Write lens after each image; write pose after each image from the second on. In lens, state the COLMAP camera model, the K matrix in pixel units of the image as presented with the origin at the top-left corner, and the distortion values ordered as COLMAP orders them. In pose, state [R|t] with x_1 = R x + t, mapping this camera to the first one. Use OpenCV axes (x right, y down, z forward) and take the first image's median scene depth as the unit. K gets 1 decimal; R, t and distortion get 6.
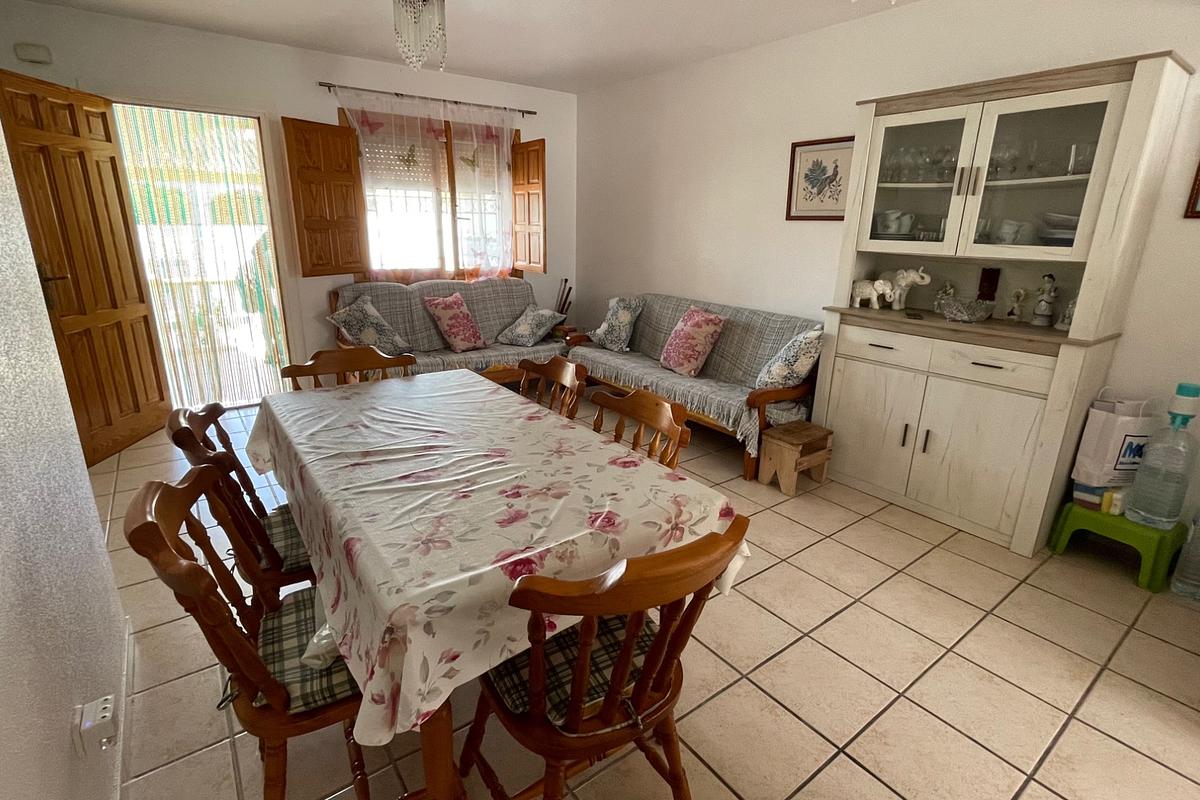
lens RADIAL K [[565.3, 0, 597.8], [0, 565.3, 392.2], [0, 0, 1]] dist [0.001505, 0.000585]
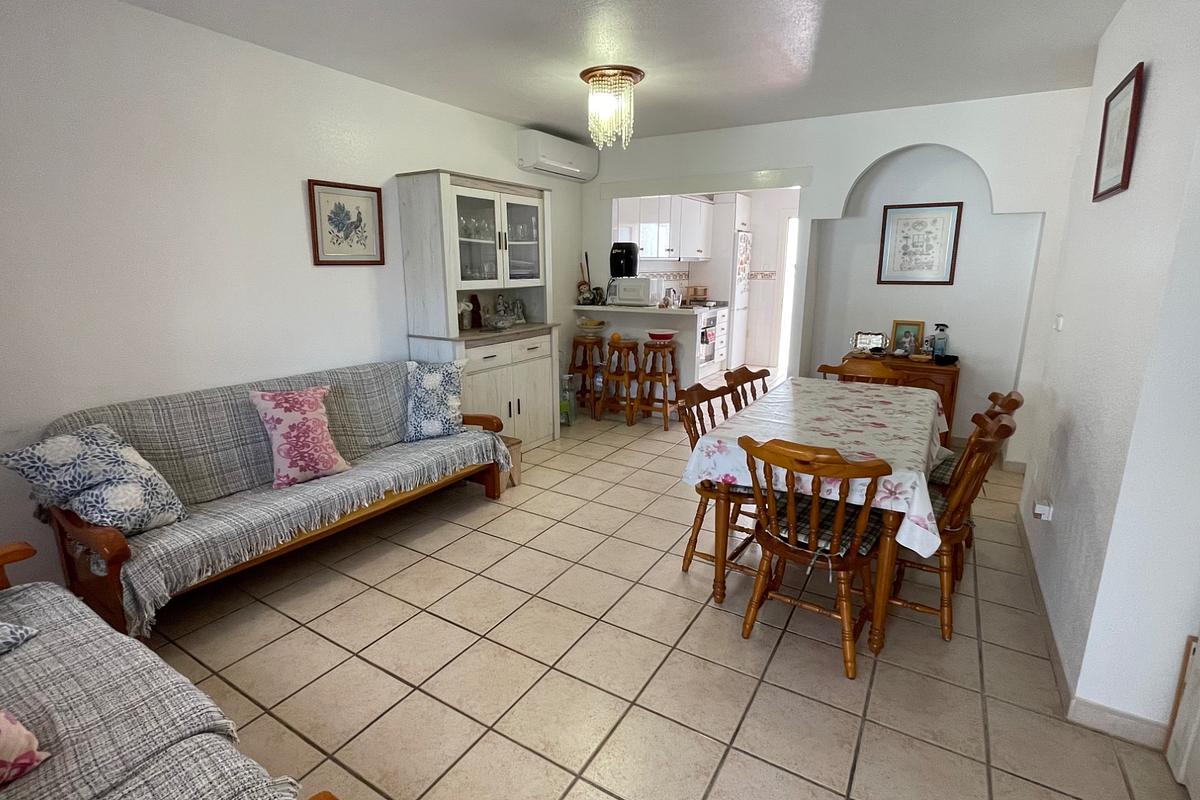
lens RADIAL K [[565.3, 0, 598.6], [0, 565.3, 400.5], [0, 0, 1]] dist [0.001505, 0.000585]
pose [[-0.368351, -0.242617, 0.897471, -0.726061], [0.256220, 0.901470, 0.348859, -0.339038], [-0.893683, 0.358453, -0.269894, 1.008354]]
